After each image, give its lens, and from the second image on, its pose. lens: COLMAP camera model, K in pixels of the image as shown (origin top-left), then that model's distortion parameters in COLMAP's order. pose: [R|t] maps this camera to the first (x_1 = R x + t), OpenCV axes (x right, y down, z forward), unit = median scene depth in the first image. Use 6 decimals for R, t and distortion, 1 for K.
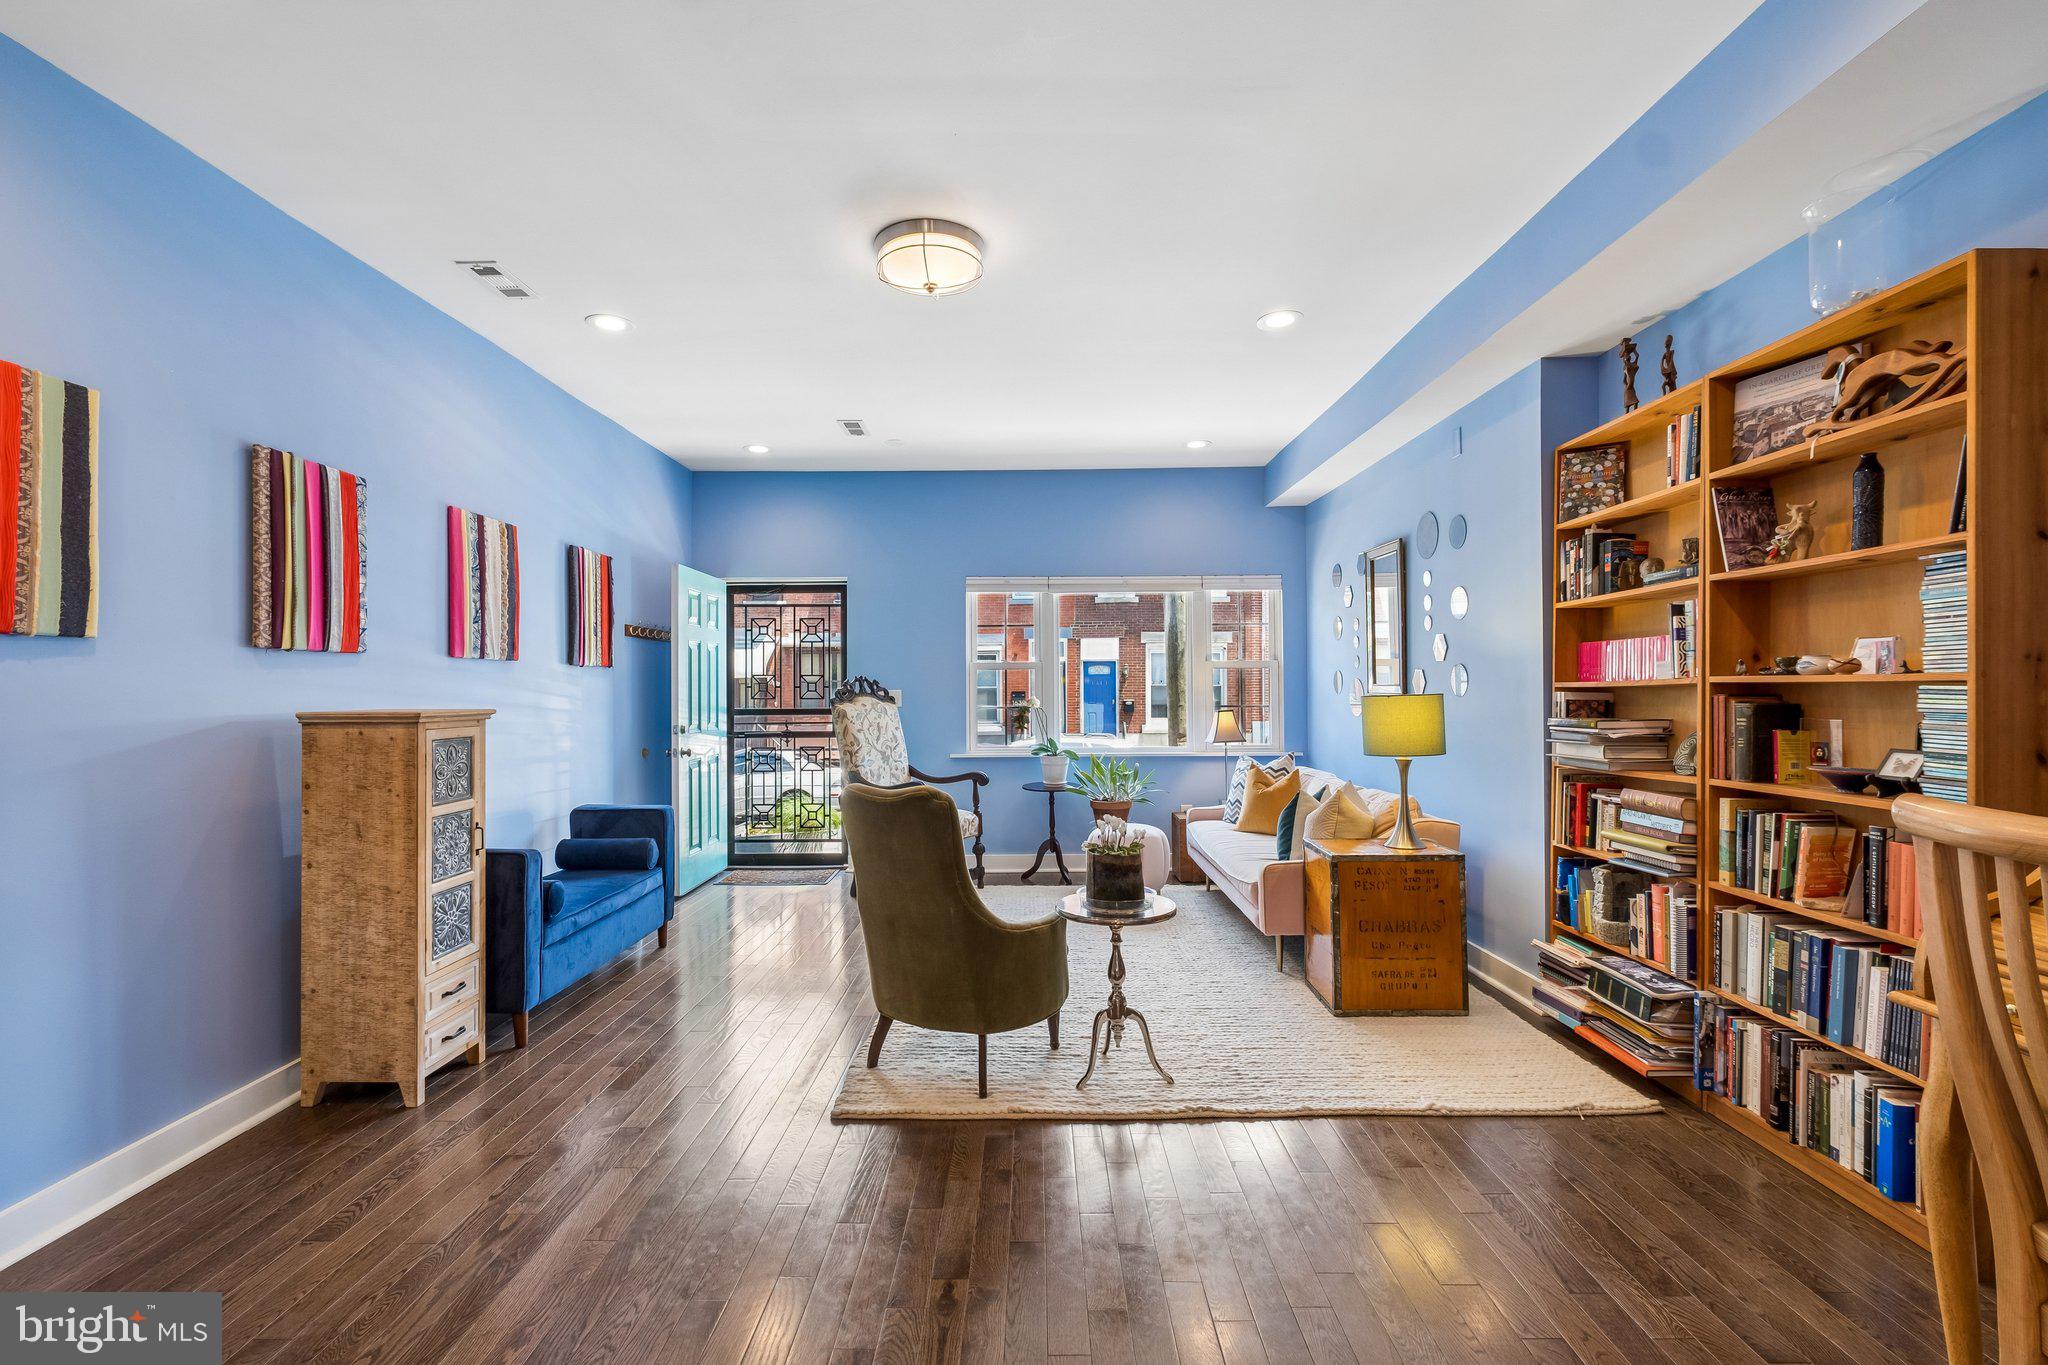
lens RADIAL K [[914.8, 0, 1024.0], [0, 914.8, 682.5], [0, 0, 1]] dist [-0.004521, -0.000132]
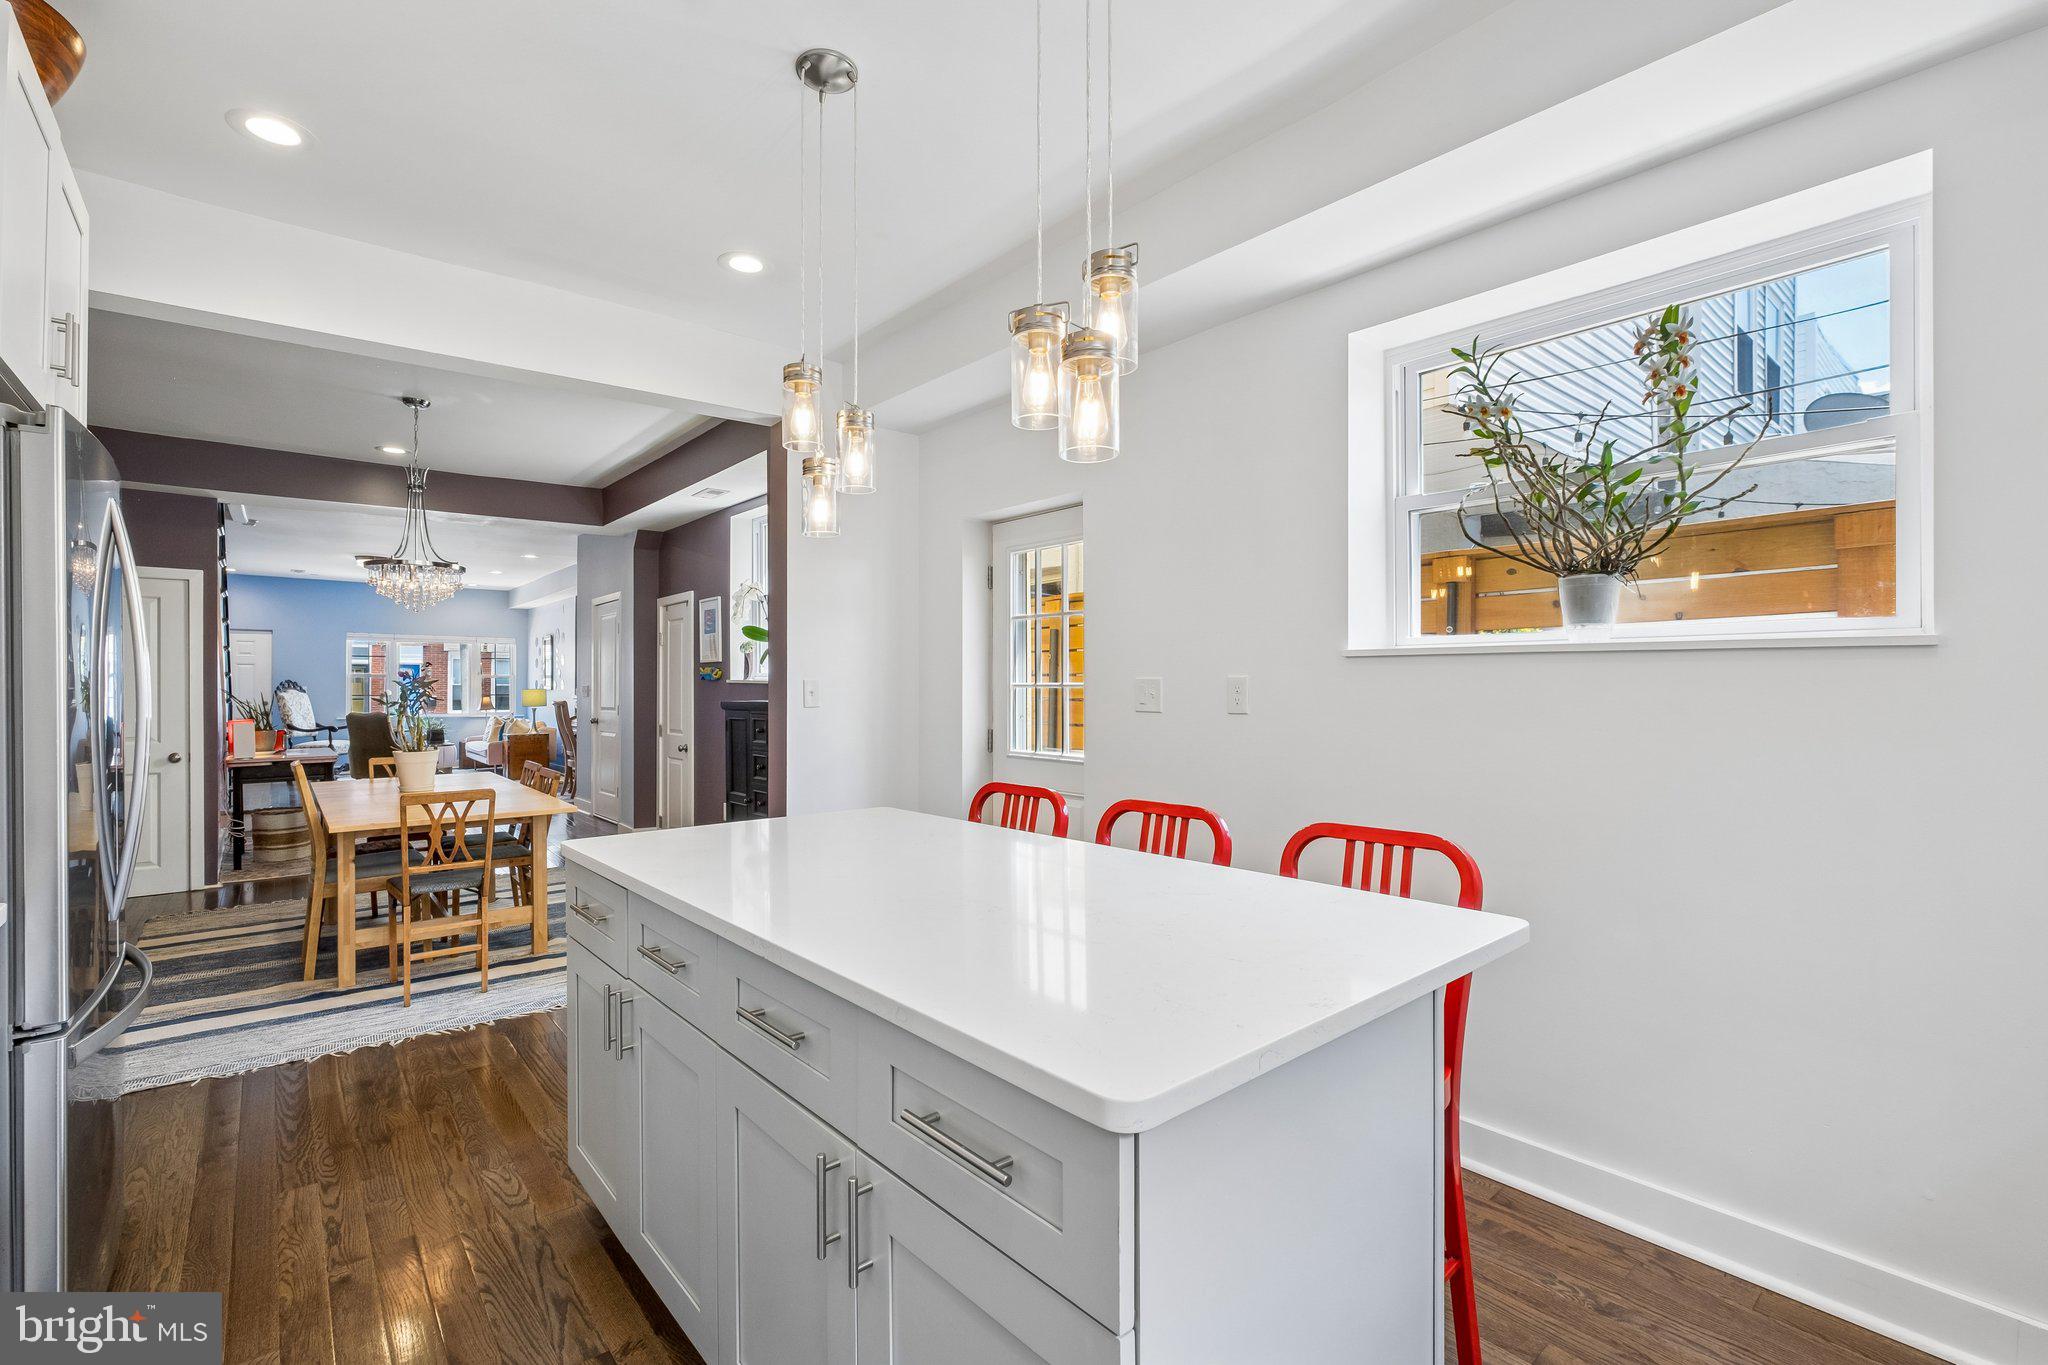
lens RADIAL K [[914.8, 0, 1024.0], [0, 914.8, 682.5], [0, 0, 1]] dist [-0.004521, -0.000132]
pose [[0.763327, 0.006966, 0.645975, -0.431107], [-0.007282, 0.999971, -0.002178, -0.014238], [-0.645971, -0.003041, 0.763356, -2.999932]]
